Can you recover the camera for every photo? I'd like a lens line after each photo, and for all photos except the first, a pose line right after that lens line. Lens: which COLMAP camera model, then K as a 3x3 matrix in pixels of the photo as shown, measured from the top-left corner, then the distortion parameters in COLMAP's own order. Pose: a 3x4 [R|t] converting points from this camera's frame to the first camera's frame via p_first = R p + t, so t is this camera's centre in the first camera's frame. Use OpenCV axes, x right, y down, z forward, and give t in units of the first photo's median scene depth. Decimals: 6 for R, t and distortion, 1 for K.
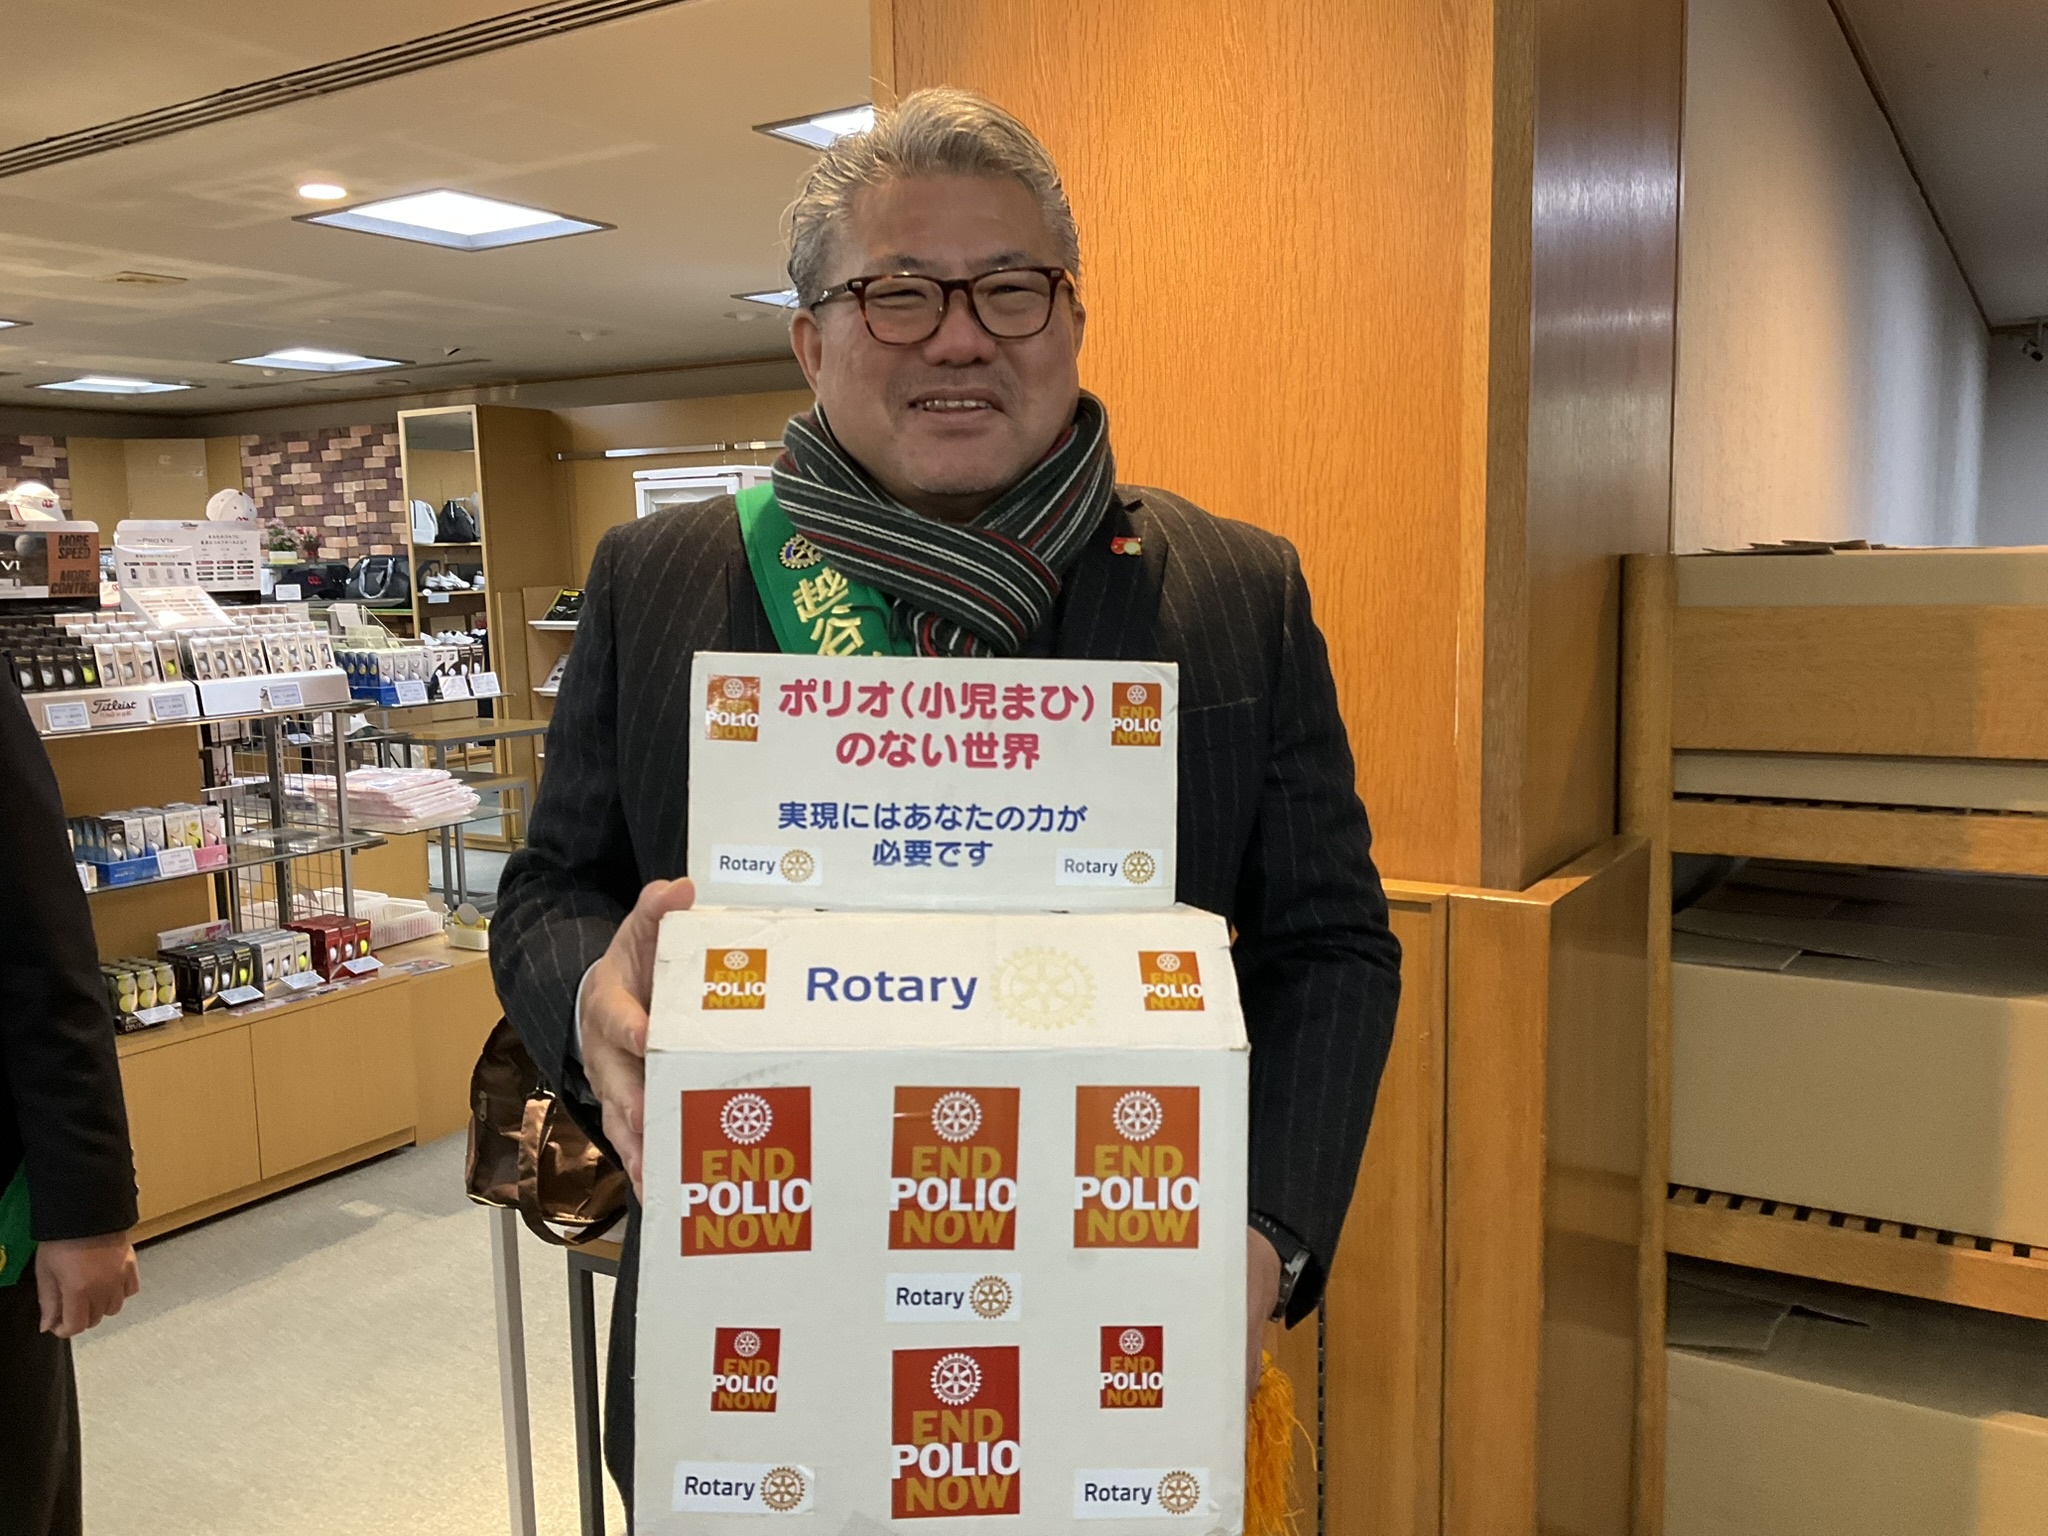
lens RADIAL K [[1694.8, 0, 1029.2], [0, 1694.8, 754.9], [0, 0, 1]] dist [0.052180, -0.087129]
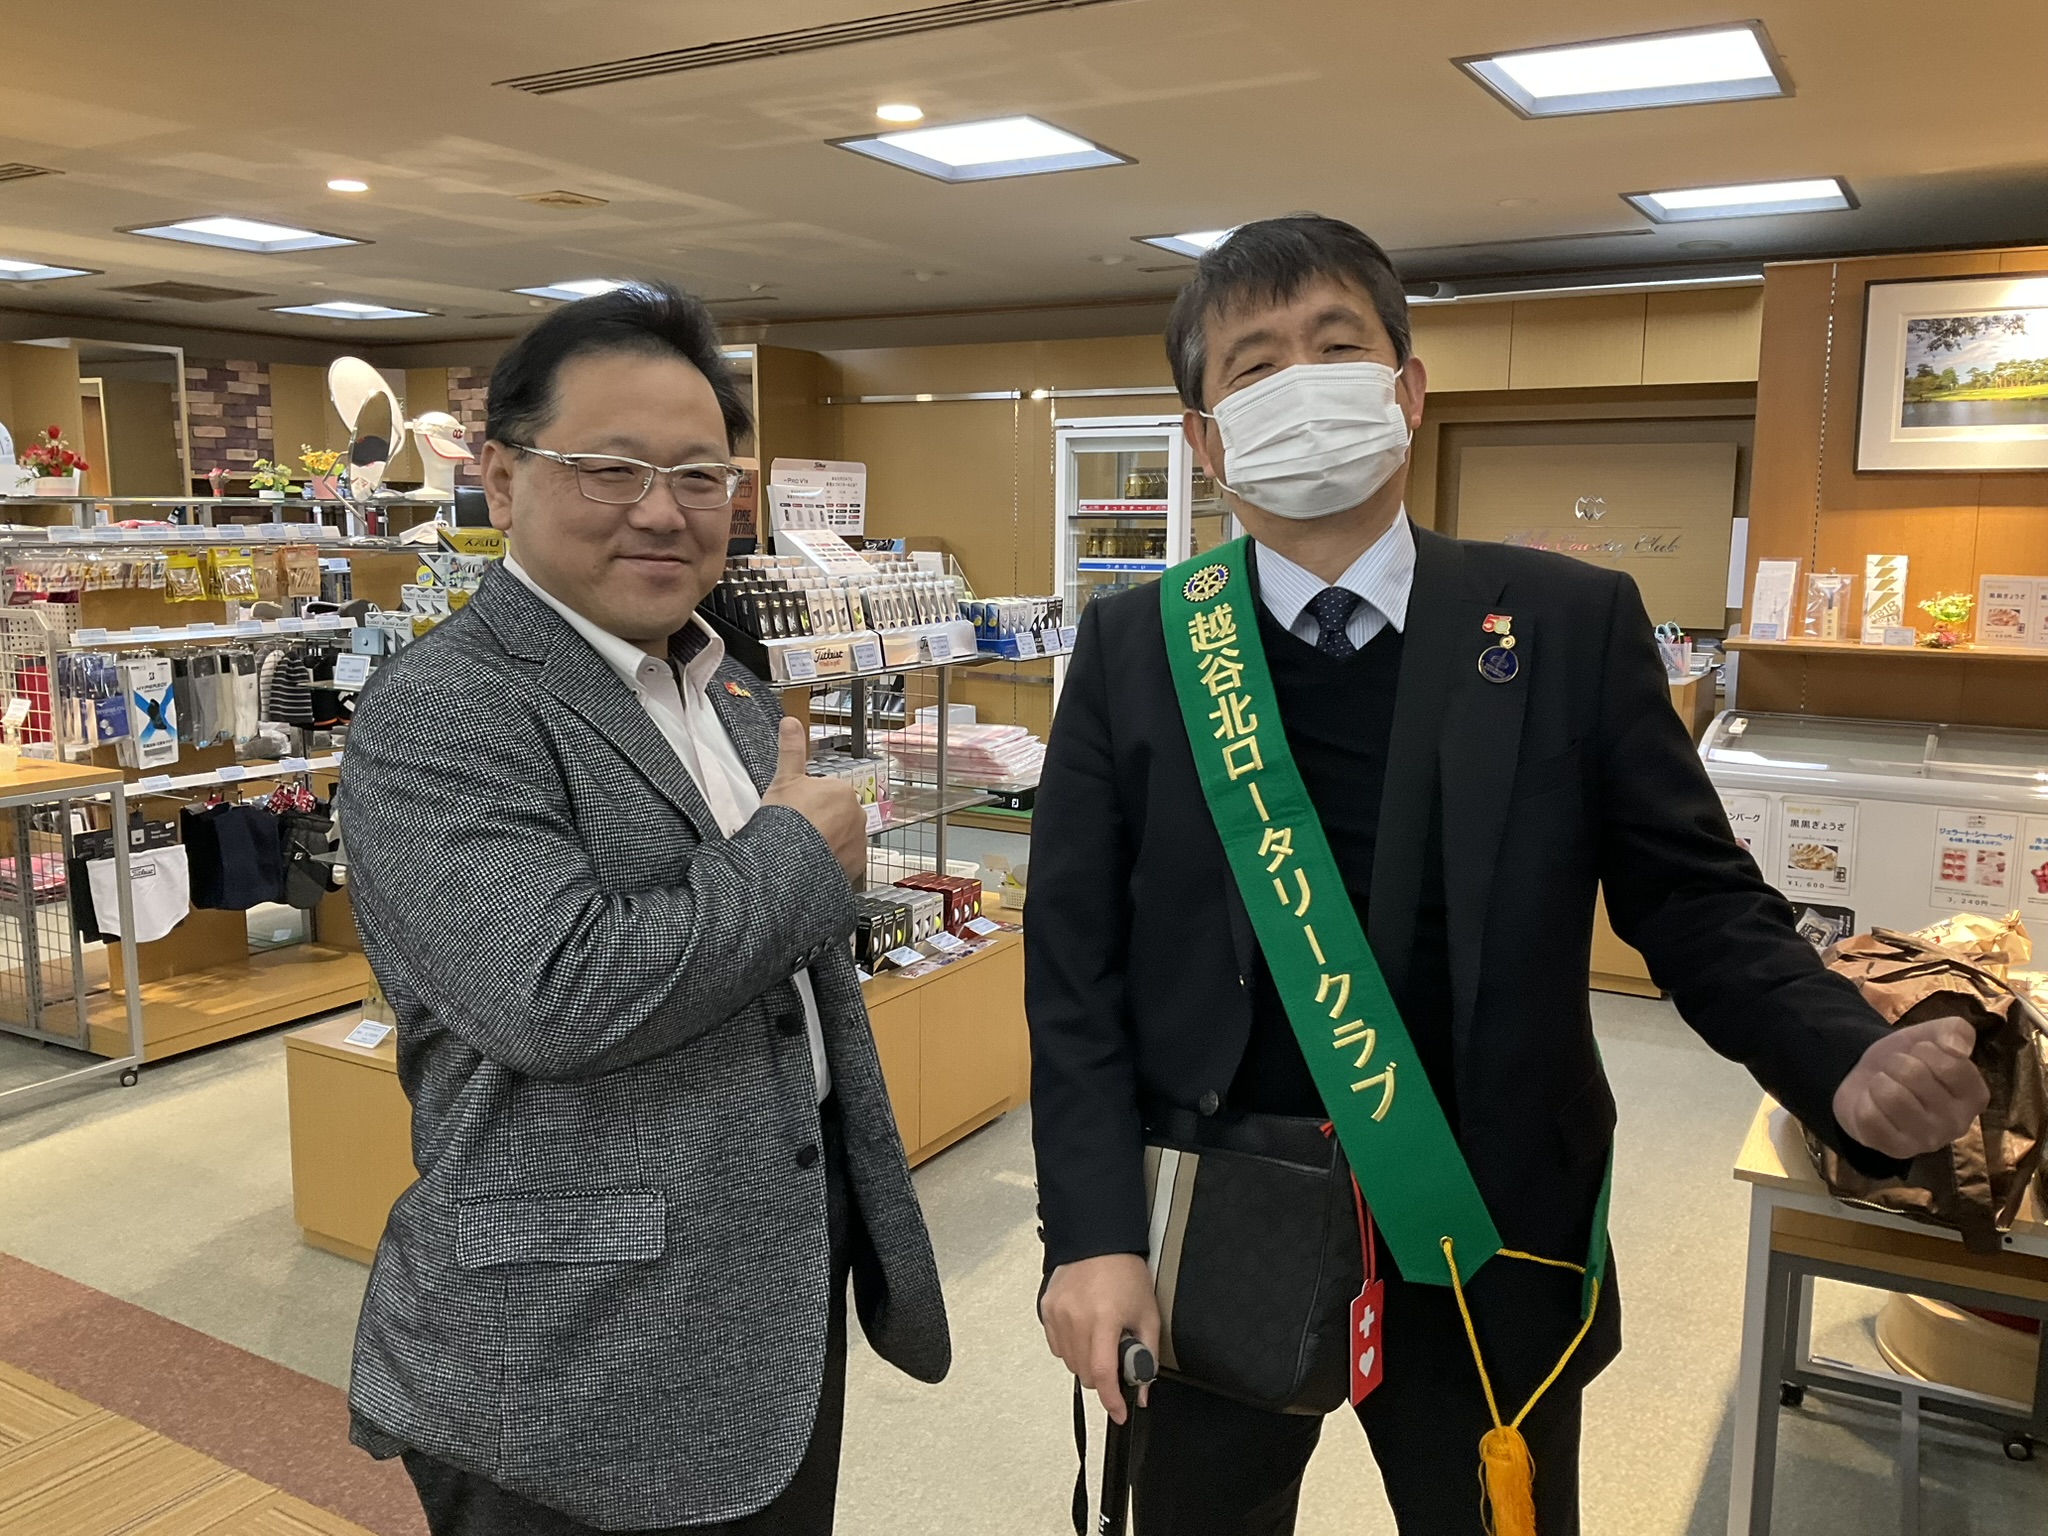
lens RADIAL K [[1684.6, 0, 1046.0], [0, 1684.6, 773.0], [0, 0, 1]] dist [0.090659, -0.189579]
pose [[0.999186, 0.022535, 0.033451, -0.350006], [-0.023730, 0.999078, 0.035768, 0.000593], [-0.032614, -0.036532, 0.998800, 0.039300]]
